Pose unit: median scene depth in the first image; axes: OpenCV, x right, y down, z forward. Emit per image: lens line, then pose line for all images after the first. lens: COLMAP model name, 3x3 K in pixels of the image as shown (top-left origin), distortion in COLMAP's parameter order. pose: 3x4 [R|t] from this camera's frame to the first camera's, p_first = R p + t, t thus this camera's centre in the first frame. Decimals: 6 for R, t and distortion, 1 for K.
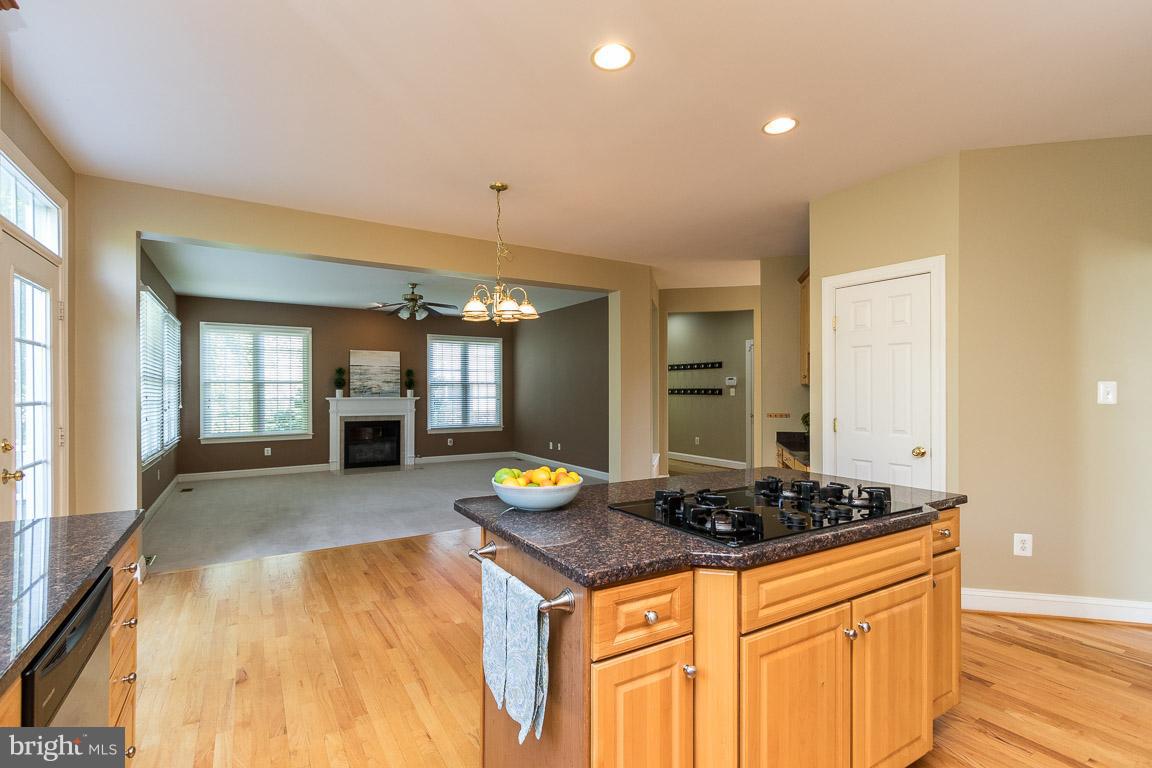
lens RADIAL K [[534.0, 0, 583.0], [0, 534.0, 396.5], [0, 0, 1]] dist [-0.001564, -0.000227]
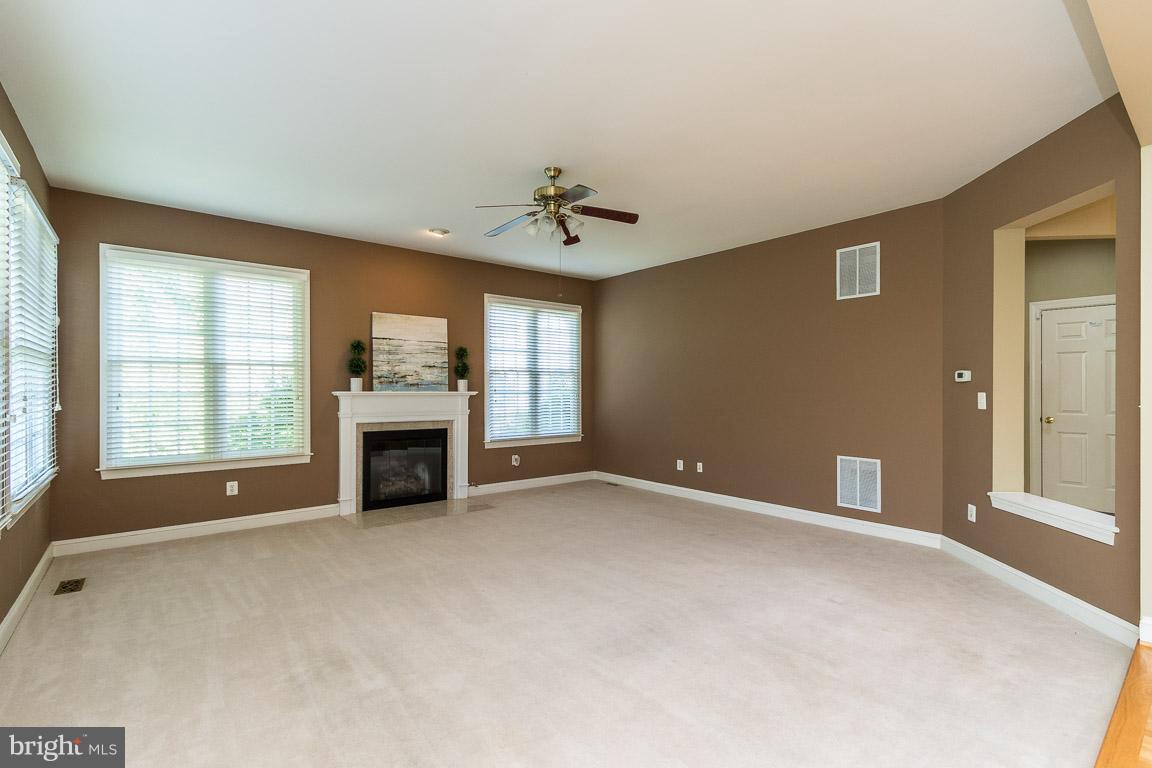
lens RADIAL K [[527.7, 0, 570.5], [0, 527.7, 394.7], [0, 0, 1]] dist [-0.002496, -0.000596]
pose [[0.992691, 0.000474, 0.120682, -0.287840], [-0.000328, 0.999999, -0.001224, 0.006209], [-0.120683, 0.001175, 0.992690, 0.387043]]
